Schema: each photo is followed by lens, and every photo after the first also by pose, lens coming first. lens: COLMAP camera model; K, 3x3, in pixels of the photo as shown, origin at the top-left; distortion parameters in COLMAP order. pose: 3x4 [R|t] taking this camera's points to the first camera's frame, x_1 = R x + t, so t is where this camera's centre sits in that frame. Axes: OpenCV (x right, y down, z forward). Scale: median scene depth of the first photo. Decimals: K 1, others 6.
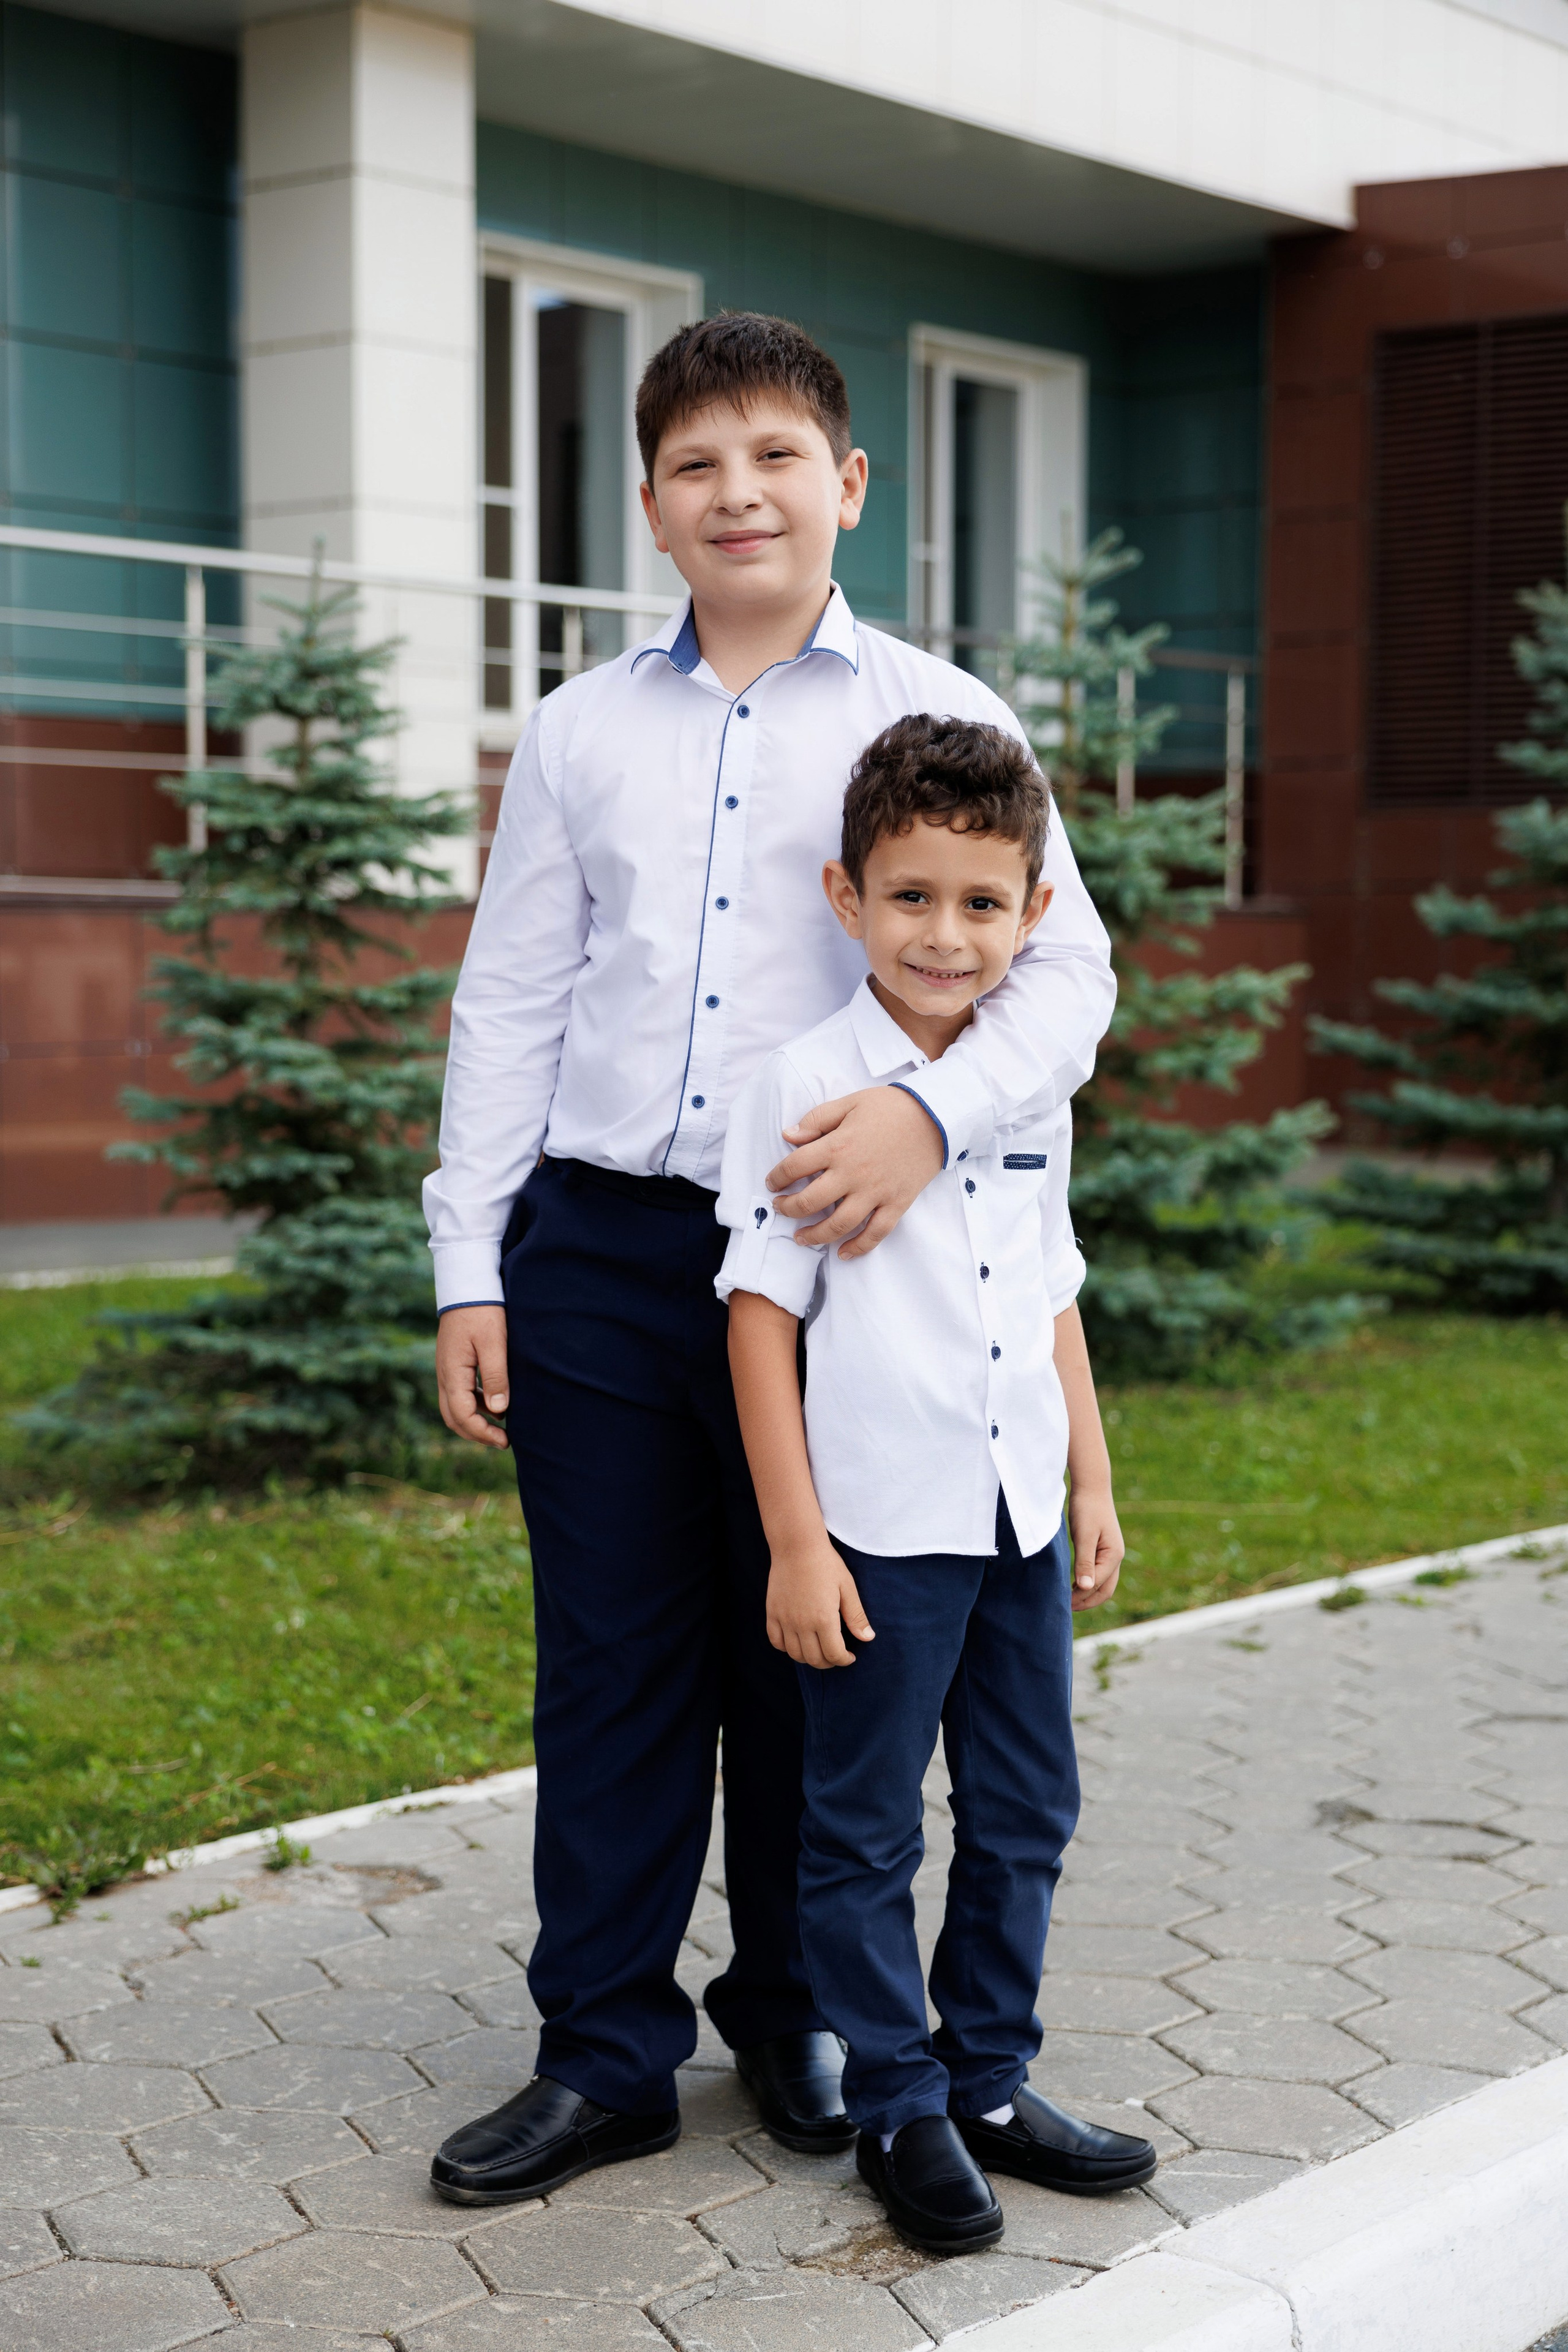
lens RADIAL K [[3654.1, 0, 789.1], [0, 3654.1, 1189.4], [0, 0, 1]] dist [0.046395, 0.000000]
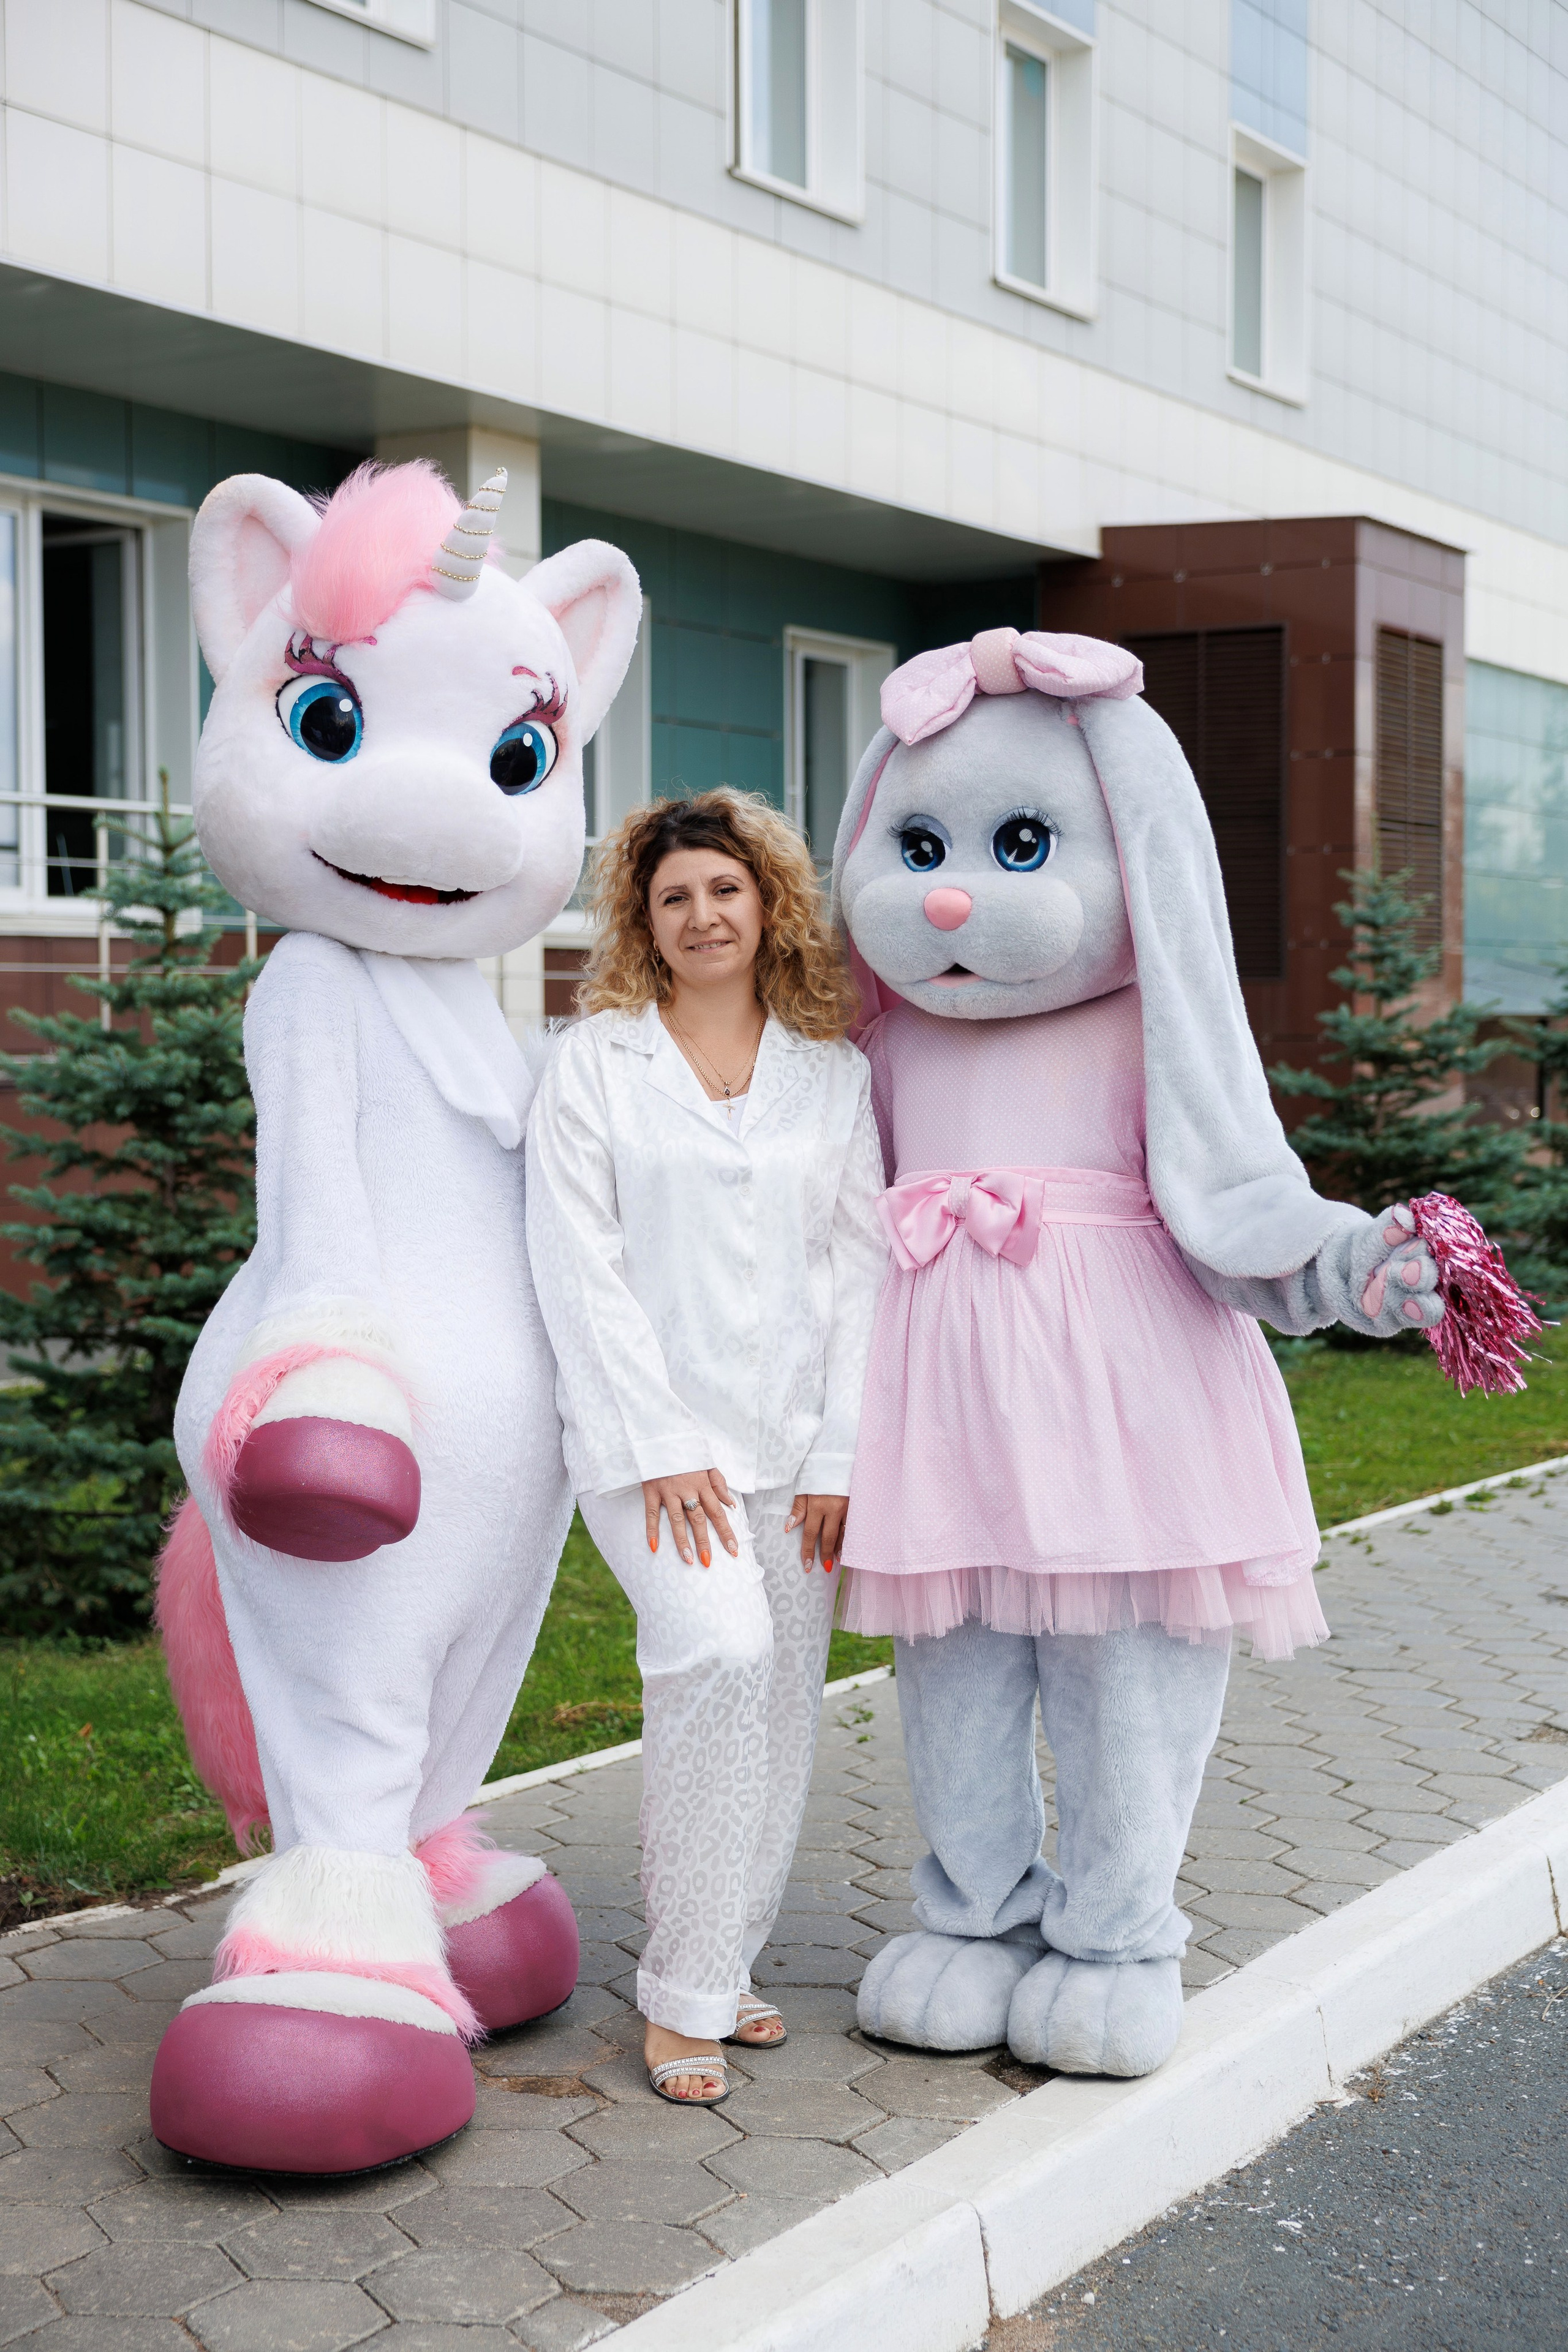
lens RADIAL K [[3196.5, 0, 782.7], [0, 3196.5, 1196.2], [0, 0, 1]] dist [0.014674, 0.000000]
pose [[0.991784, -0.011834, 0.127373, -0.317266], [0.013776, 0.999802, -0.014377, -0.020033], [-0.127178, 0.016014, 0.991751, -0.447944]]
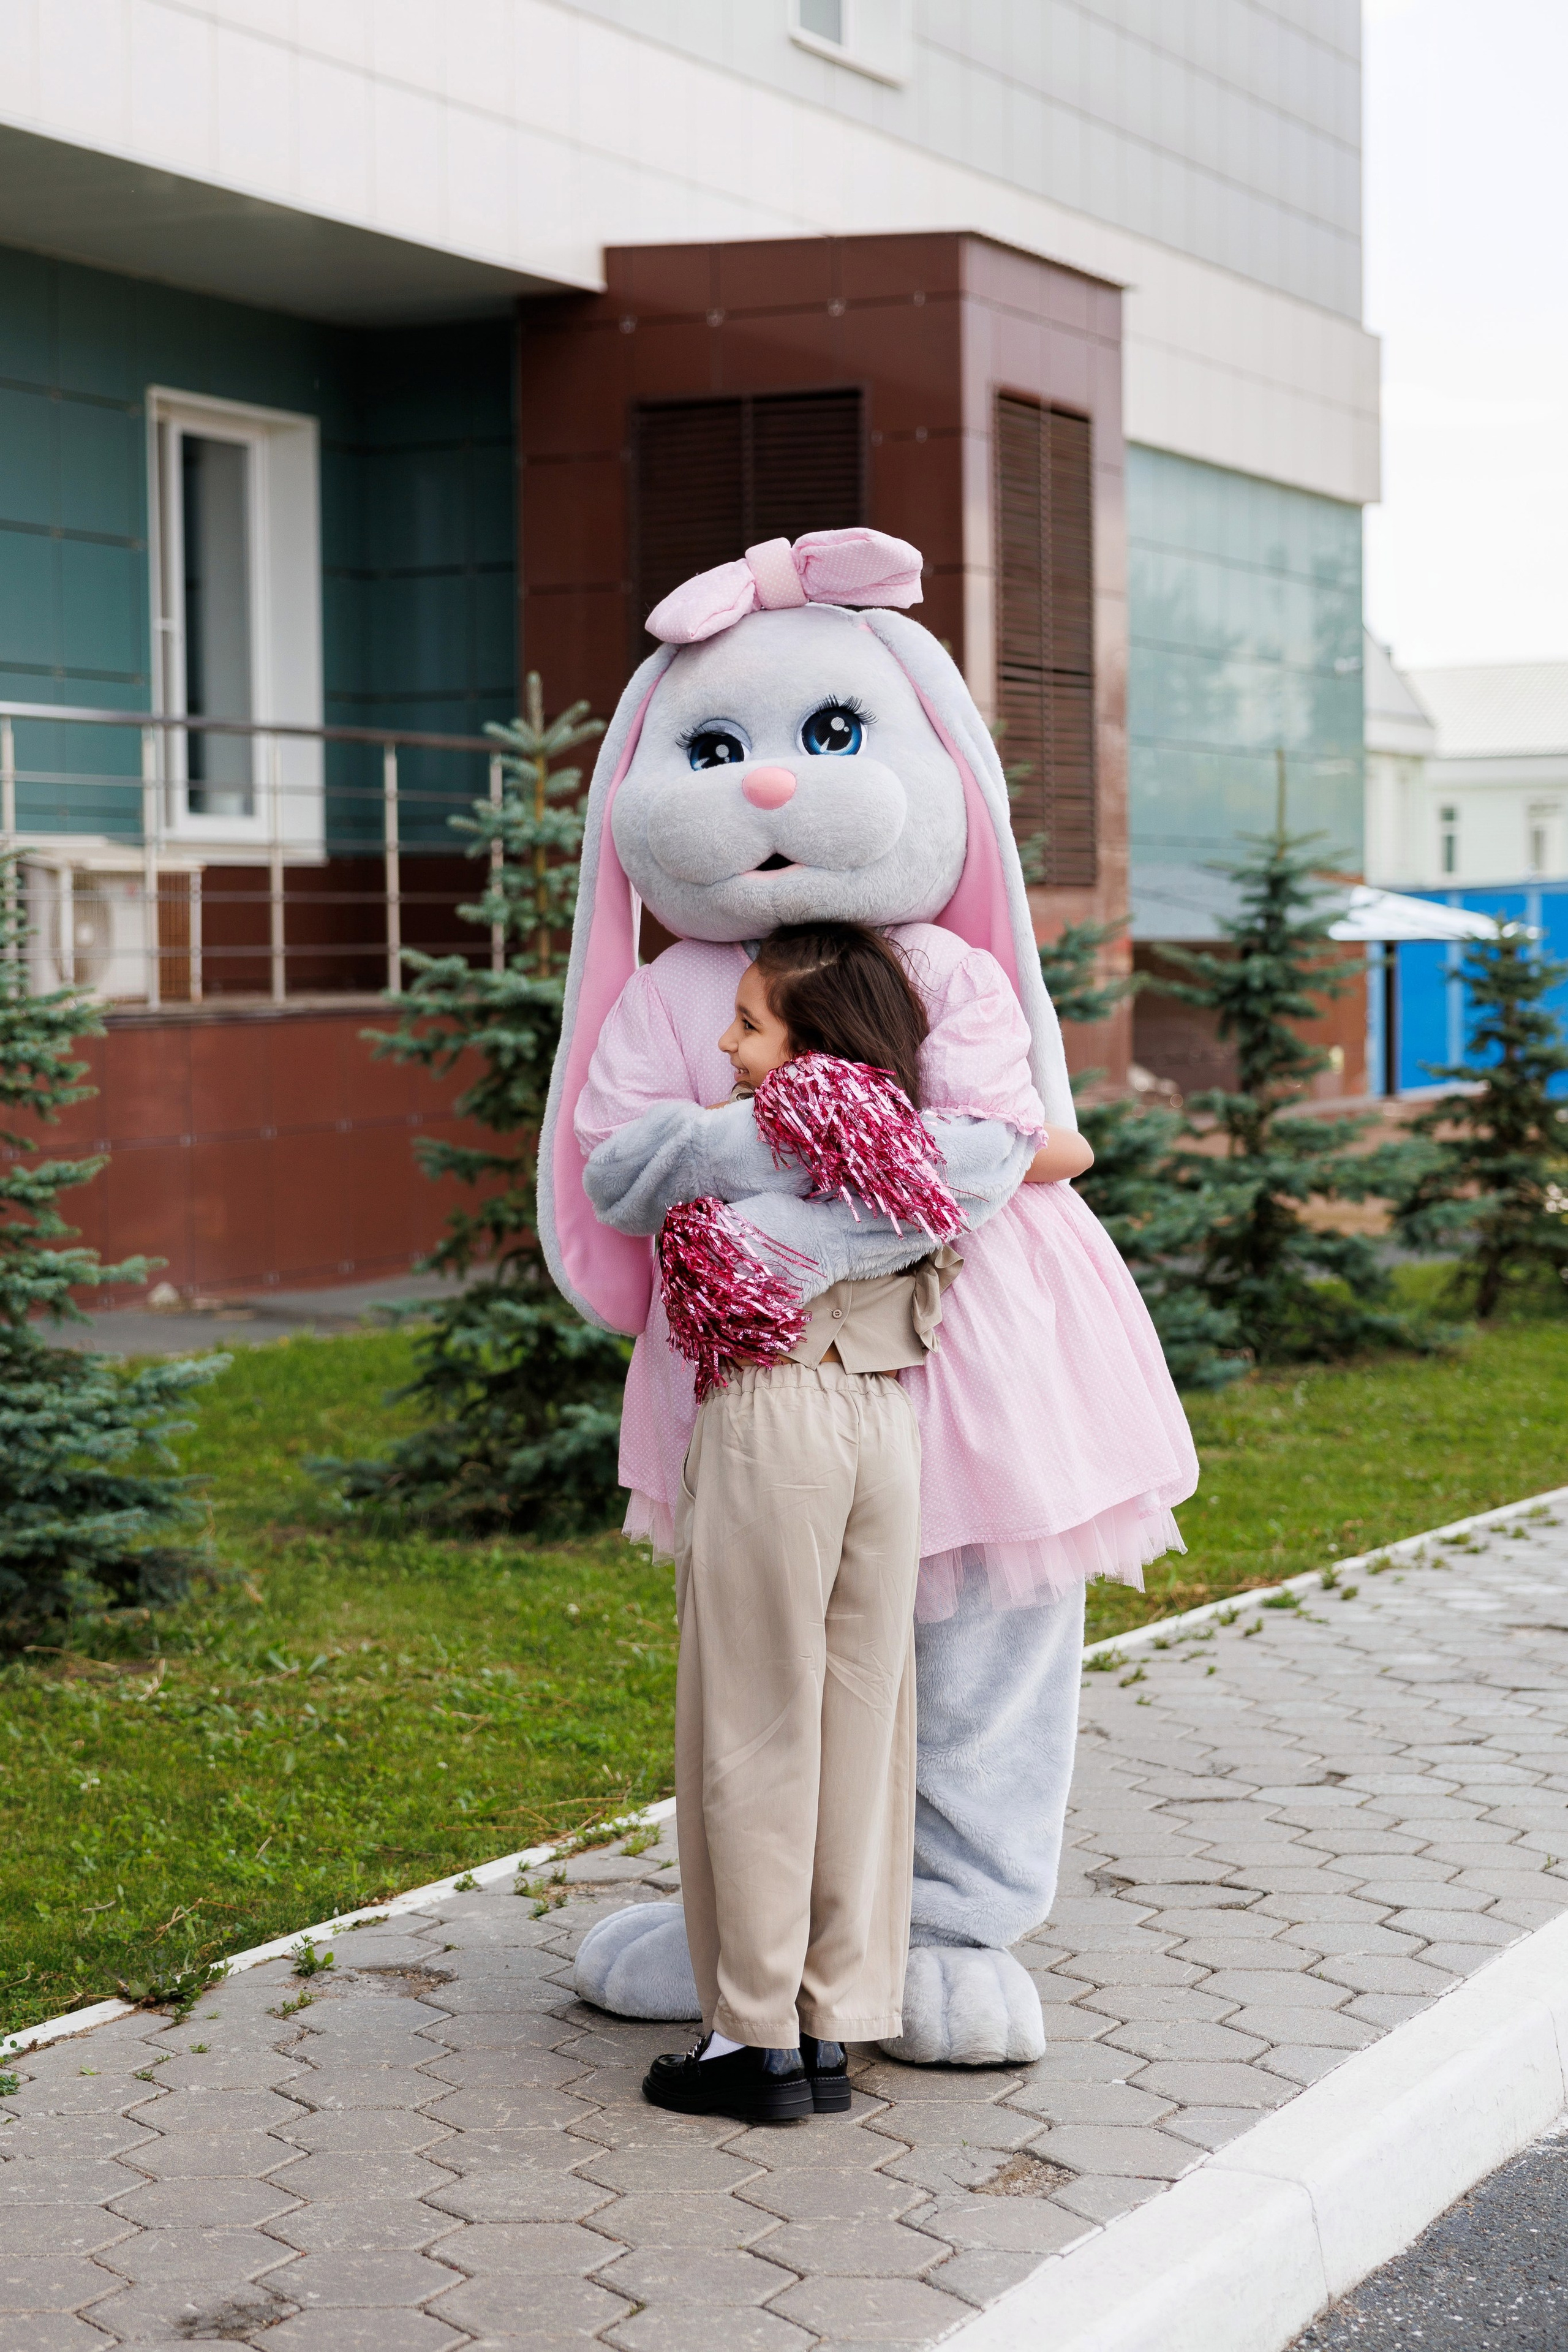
lens RADIAL K [[4289.1, 0, 697.9], [0, 4289.1, 1132.9], [0, 0, 1]] dist [0.057493, 0.000000]
pose [[0.975914, -0.022438, 0.217000, -0.189212], [0.028951, 0.999219, -0.026885, -0.029853], [-0.216227, 0.032520, 0.975801, -0.252442]]
